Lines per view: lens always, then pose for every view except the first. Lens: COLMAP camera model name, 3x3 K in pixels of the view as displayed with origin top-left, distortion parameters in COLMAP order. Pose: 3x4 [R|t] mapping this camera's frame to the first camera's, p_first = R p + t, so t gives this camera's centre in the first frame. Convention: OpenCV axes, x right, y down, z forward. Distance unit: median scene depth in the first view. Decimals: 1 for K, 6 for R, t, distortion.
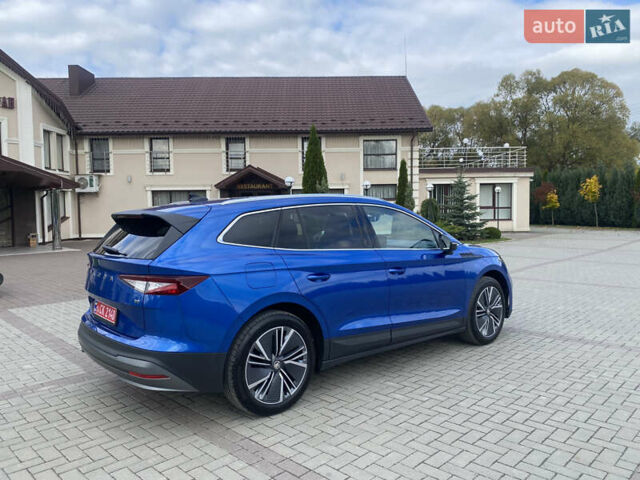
lens RADIAL K [[485.9, 0, 319.7], [0, 485.9, 237.1], [0, 0, 1]] dist [0.034156, -0.035284]
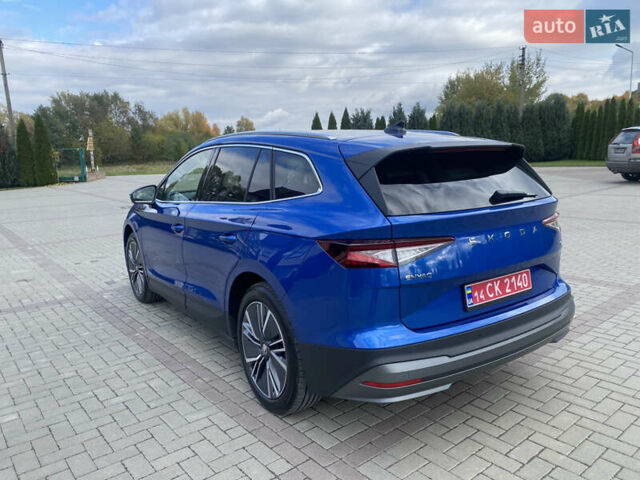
lens RADIAL K [[488.3, 0, 320.0], [0, 488.3, 240.0], [0, 0, 1]] dist [0.015939, -0.007880]
pose [[0.106325, -0.164875, 0.980567, -0.191006], [0.087430, 0.983887, 0.155953, -0.007141], [-0.990480, 0.069150, 0.119027, 0.197774]]
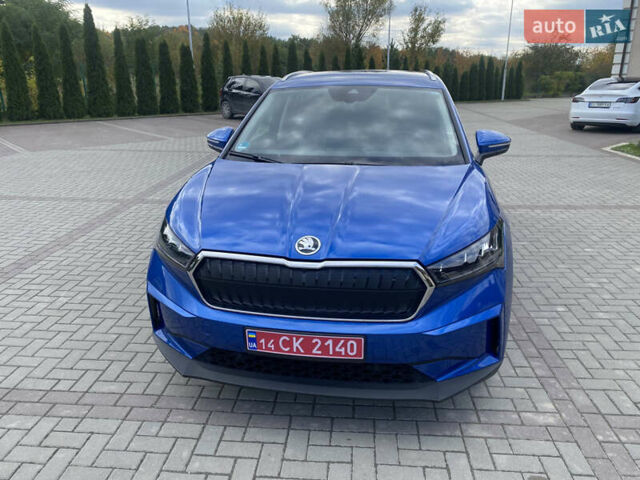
lens RADIAL K [[491.7, 0, 322.5], [0, 491.7, 225.9], [0, 0, 1]] dist [0.008703, 0.002036]
pose [[-0.759650, 0.206935, -0.616531, 0.143856], [-0.017364, 0.941232, 0.337315, -0.027238], [0.650100, 0.266947, -0.711413, 0.376249]]
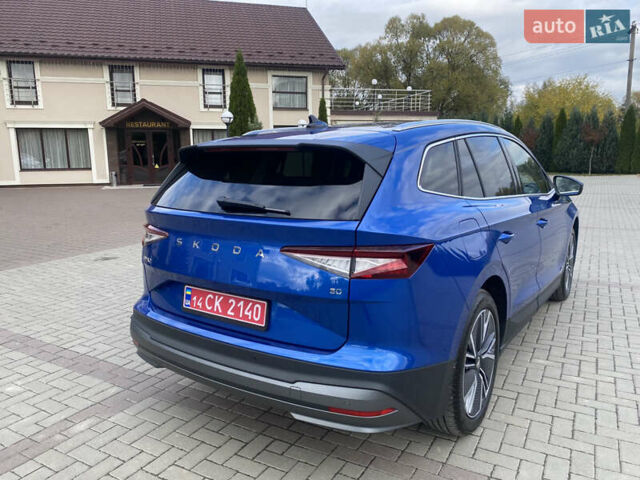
lens RADIAL K [[488.3, 0, 320.0], [0, 488.3, 240.0], [0, 0, 1]] dist [0.015939, -0.007880]
pose [[0.965020, -0.042004, 0.258789, -0.081151], [0.011637, 0.992972, 0.117778, -0.000060], [-0.261917, -0.110647, 0.958727, 0.066529]]
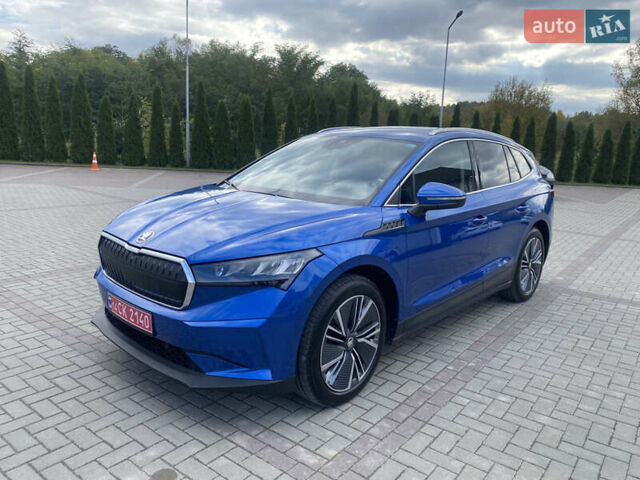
lens RADIAL K [[490.3, 0, 320.5], [0, 490.3, 237.6], [0, 0, 1]] dist [0.014216, -0.005840]
pose [[-0.992207, -0.004604, -0.124514, 0.056471], [-0.034765, 0.969861, 0.241166, -0.022522], [0.119651, 0.243615, -0.962463, 0.434167]]
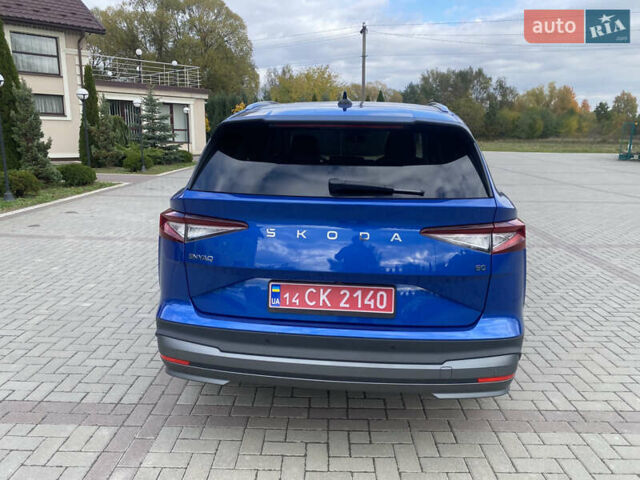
lens RADIAL K [[490.3, 0, 320.5], [0, 490.3, 237.6], [0, 0, 1]] dist [0.014216, -0.005840]
pose [[0.716935, -0.121518, 0.686468, -0.139854], [0.014126, 0.987021, 0.159968, -0.000993], [-0.696997, -0.104990, 0.709346, 0.105590]]
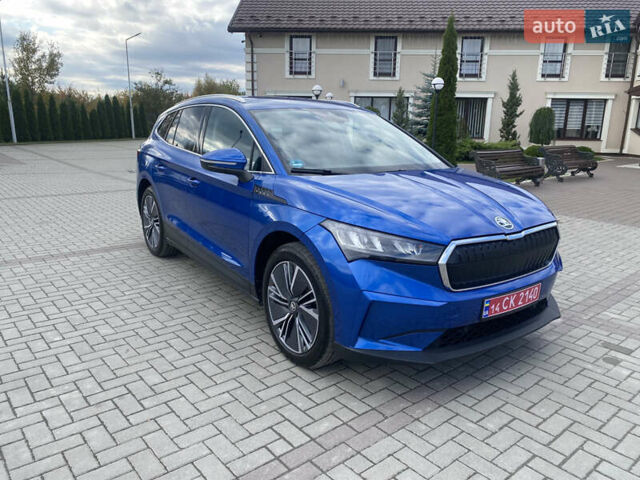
lens RADIAL K [[488.3, 0, 320.0], [0, 488.3, 240.0], [0, 0, 1]] dist [0.015939, -0.007880]
pose [[-0.088748, 0.250123, -0.964138, 0.212941], [-0.067030, 0.964263, 0.256326, -0.015069], [0.993796, 0.087375, -0.068811, 0.266910]]
